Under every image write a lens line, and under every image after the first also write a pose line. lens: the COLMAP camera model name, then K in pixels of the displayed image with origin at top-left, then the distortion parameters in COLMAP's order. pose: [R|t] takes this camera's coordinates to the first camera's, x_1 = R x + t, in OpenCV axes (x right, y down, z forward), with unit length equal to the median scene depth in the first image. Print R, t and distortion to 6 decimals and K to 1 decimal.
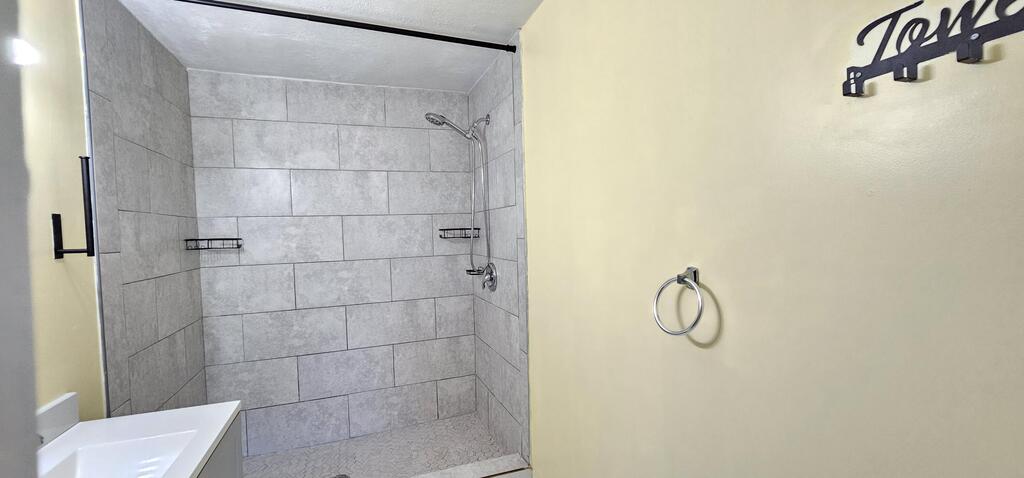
lens RADIAL K [[417.4, 0, 505.0], [0, 417.4, 240.7], [0, 0, 1]] dist [0.002455, -0.004750]
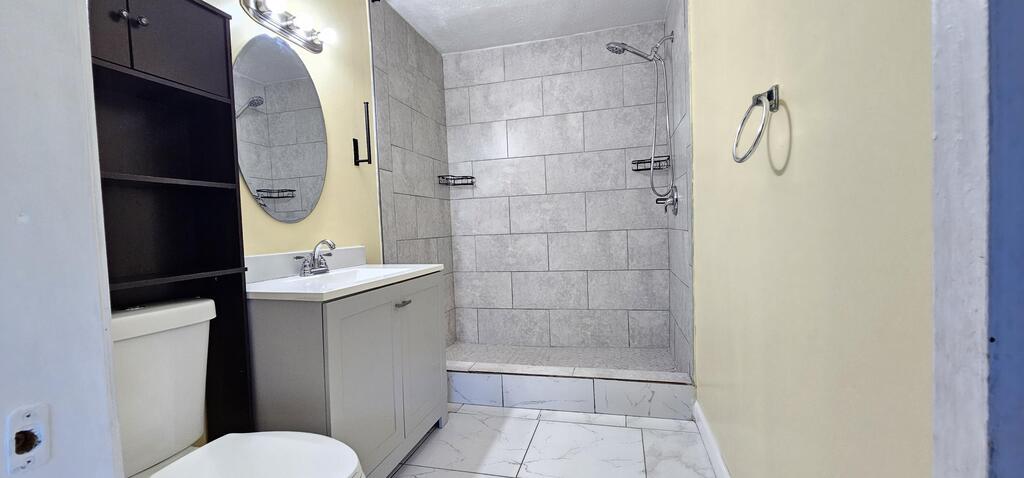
lens RADIAL K [[417.4, 0, 505.0], [0, 417.4, 240.7], [0, 0, 1]] dist [0.002455, -0.004750]
pose [[0.817643, 0.021506, -0.575324, 0.195549], [-0.003423, 0.999466, 0.032496, 0.142070], [0.575715, -0.024600, 0.817280, -0.021834]]
